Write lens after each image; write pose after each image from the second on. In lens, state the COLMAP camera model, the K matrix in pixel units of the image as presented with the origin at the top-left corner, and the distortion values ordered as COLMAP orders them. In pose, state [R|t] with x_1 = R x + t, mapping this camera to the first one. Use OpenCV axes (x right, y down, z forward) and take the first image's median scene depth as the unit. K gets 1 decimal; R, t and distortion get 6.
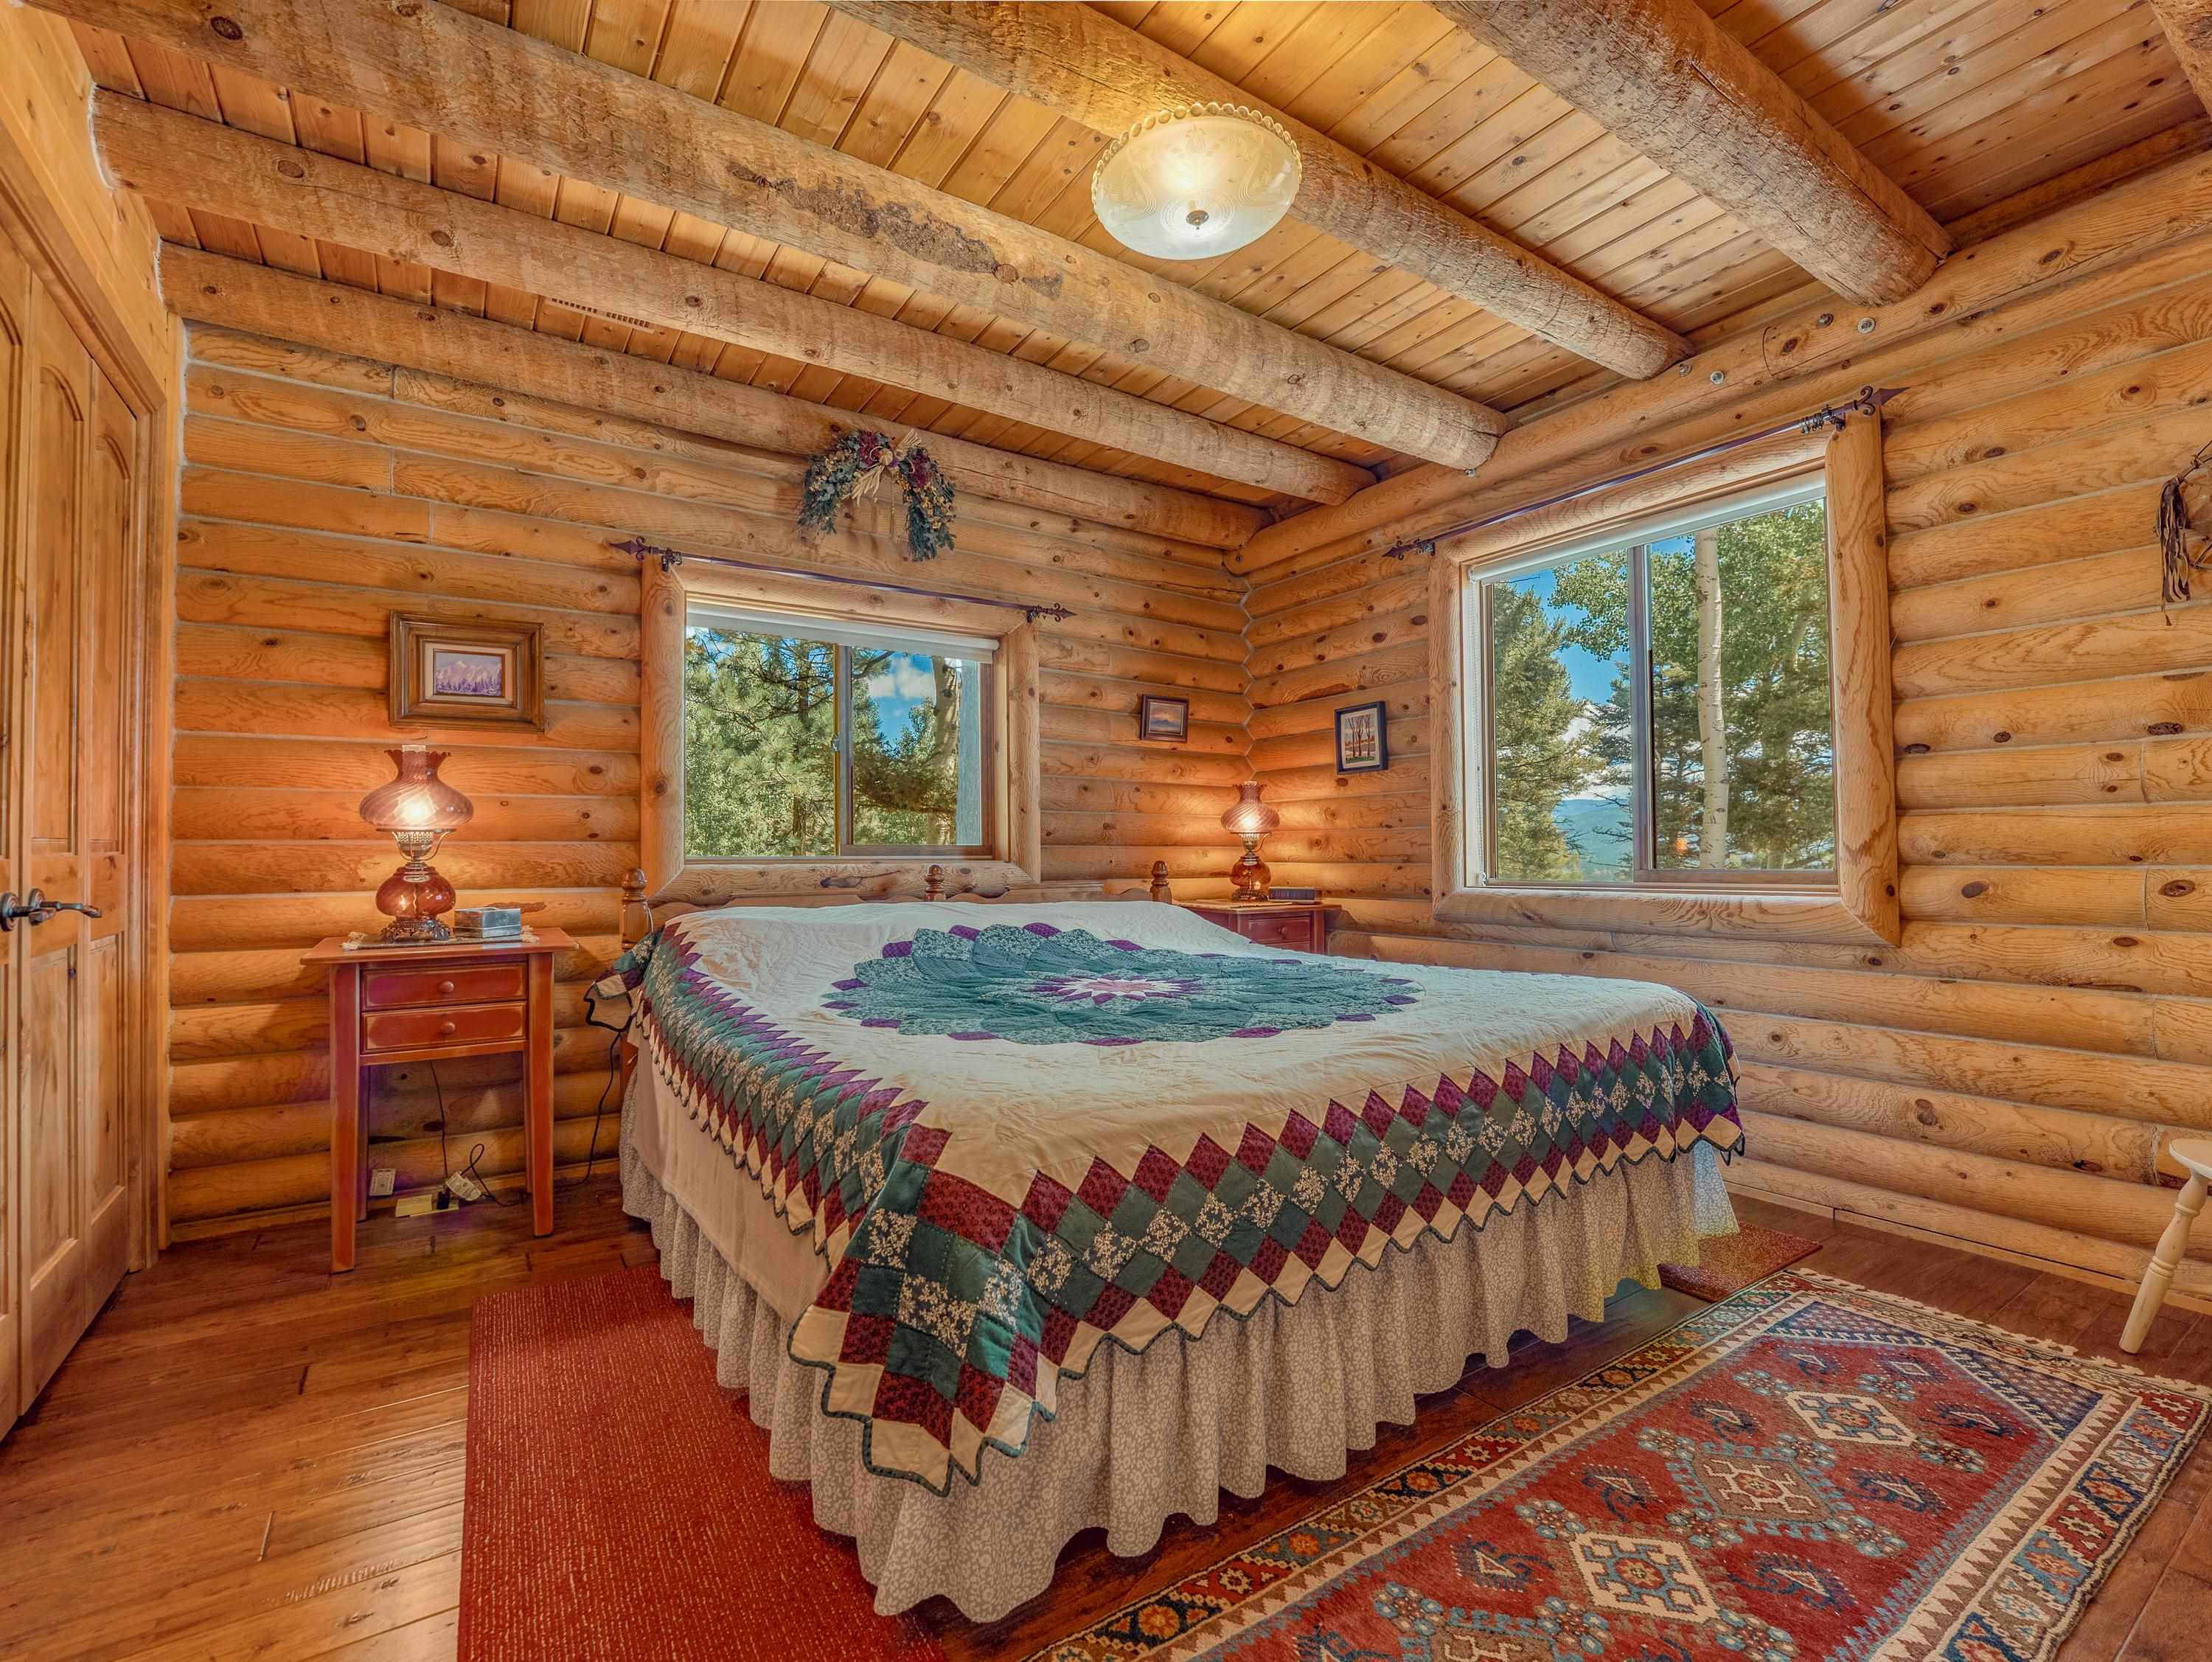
lens RADIAL K [[1005.5, 0, 1109.0], [0, 1005.5, 829.2], [0, 0, 1]] dist [-0.019493, 0.001176]
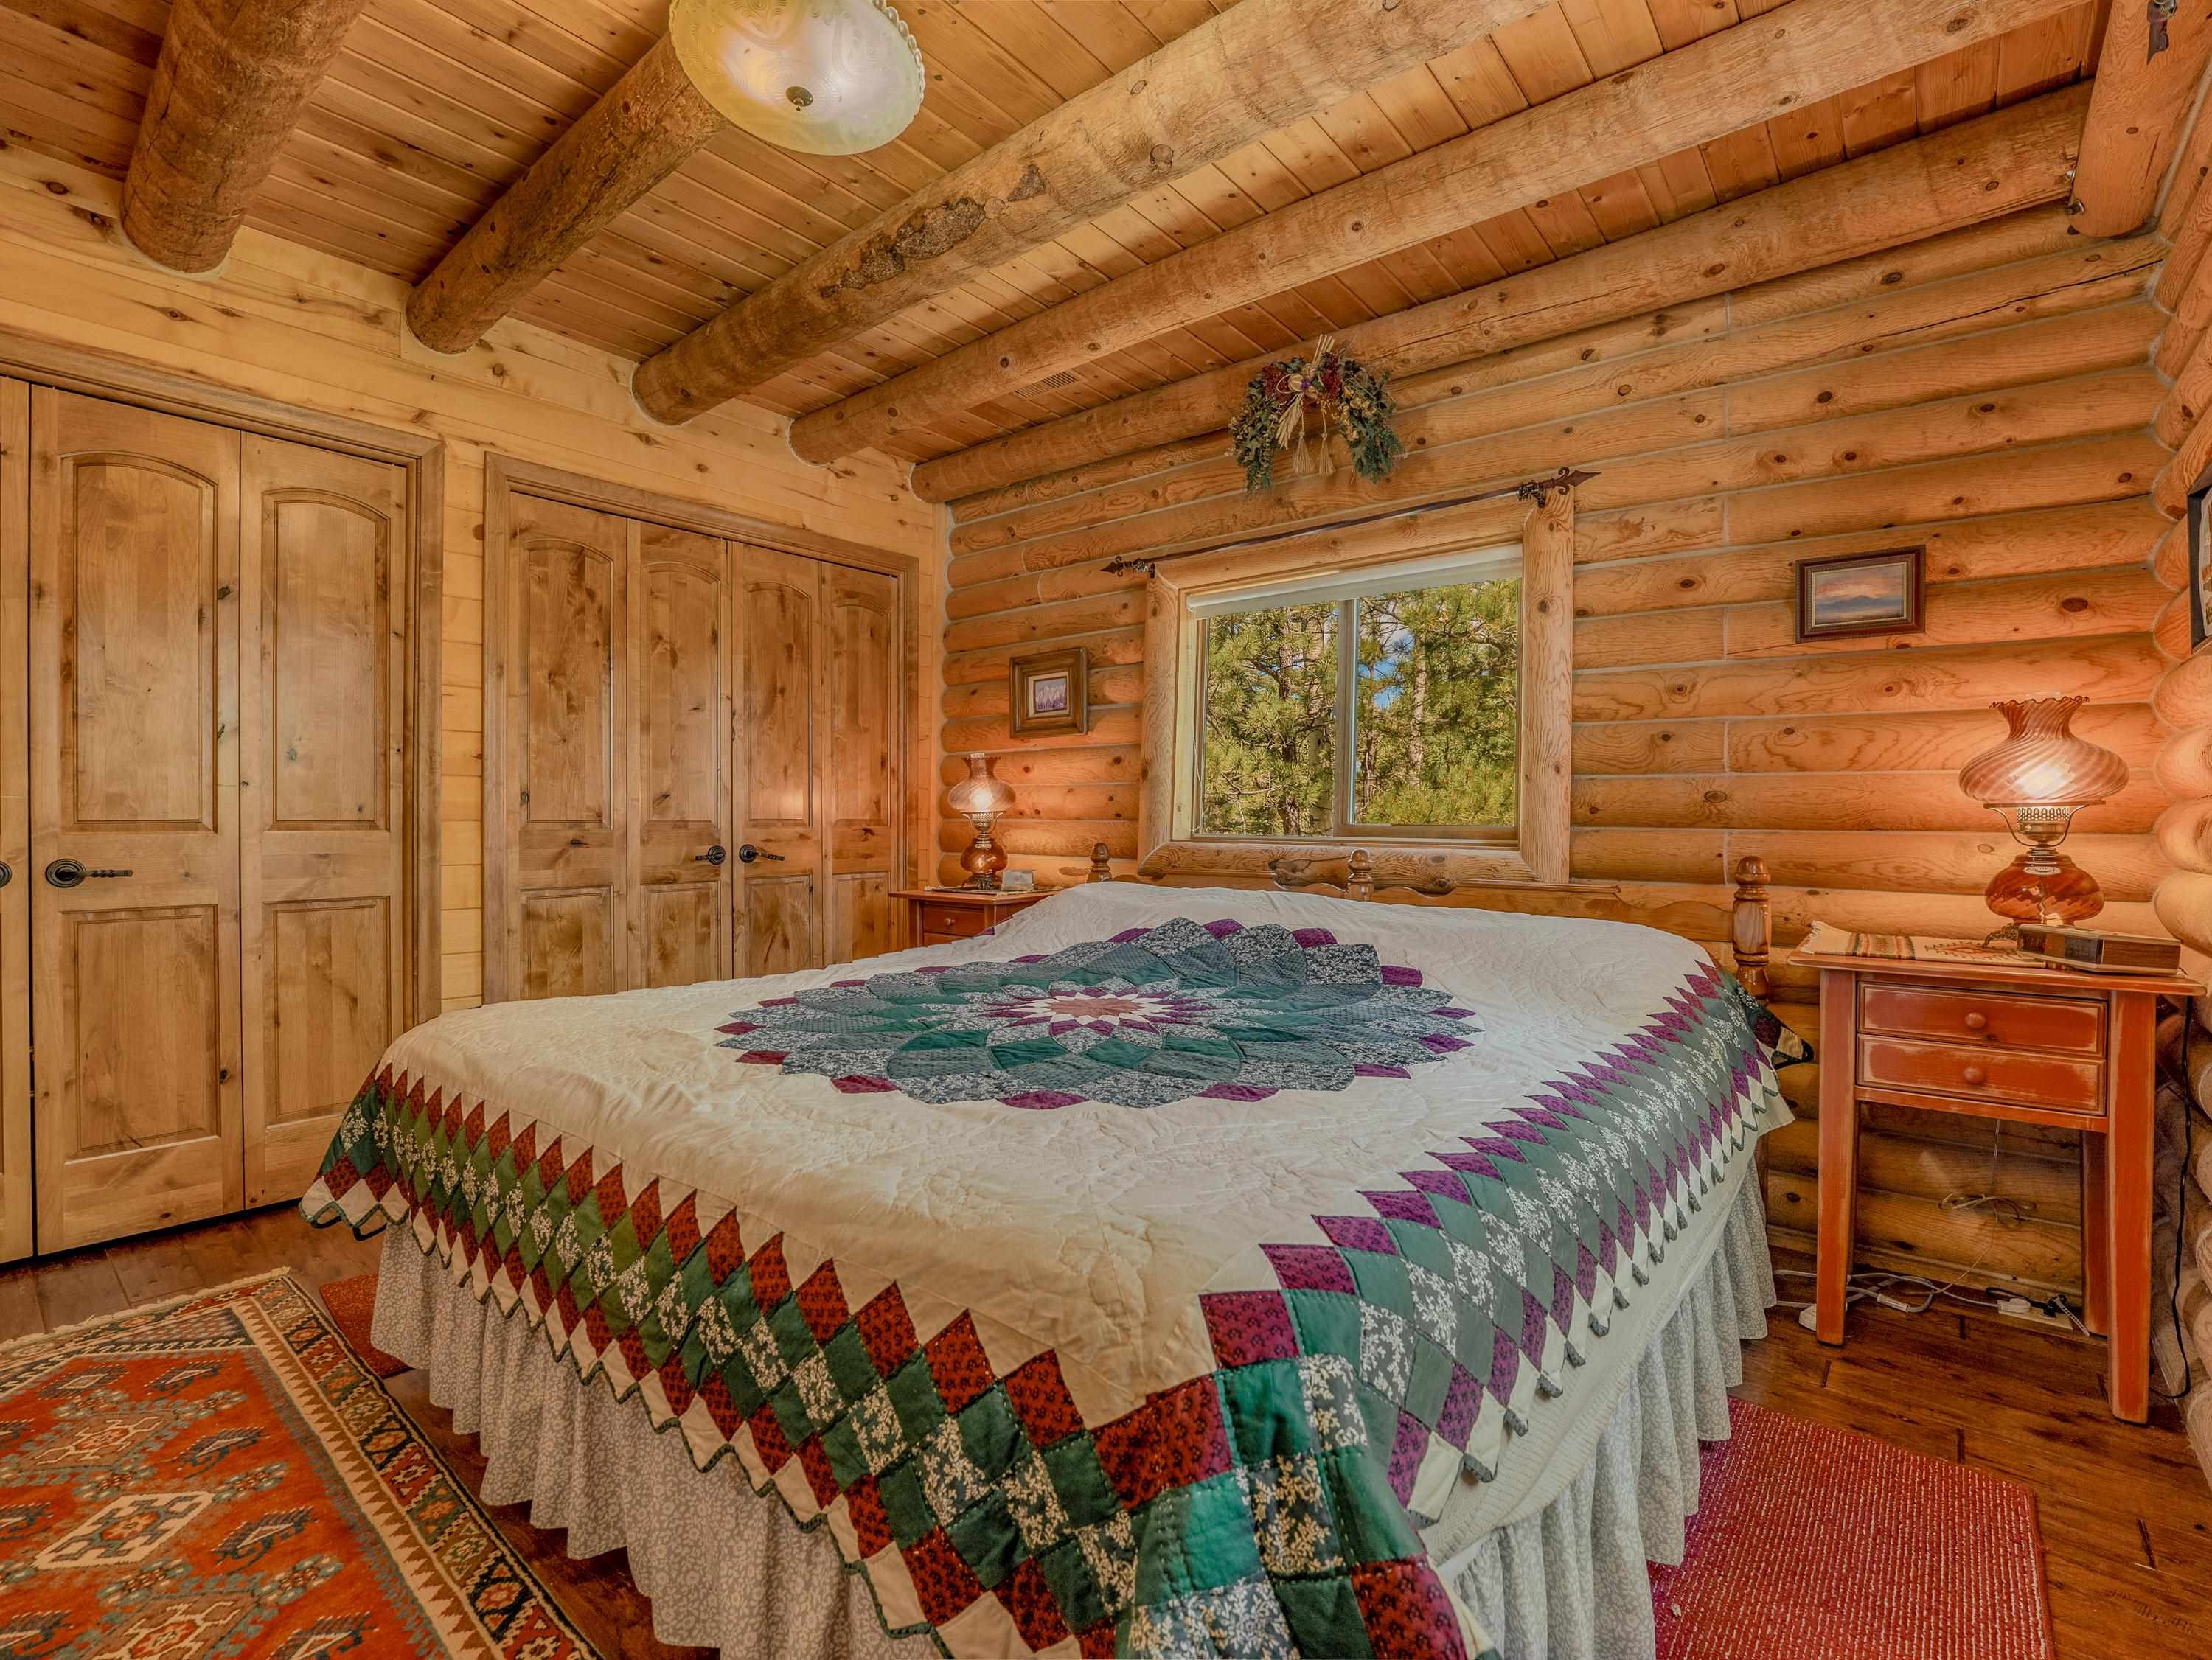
lens RADIAL K [[1005.4, 0, 1109.0], [0, 1005.4, 828.2], [0, 0, 1]] dist [-0.019493, 0.001176]
pose [[0.287664, 0.012859, -0.957645, 0.553760], [0.013830, 0.999750, 0.017578, 0.001020], [0.957632, -0.018301, 0.287414, 0.560342]]
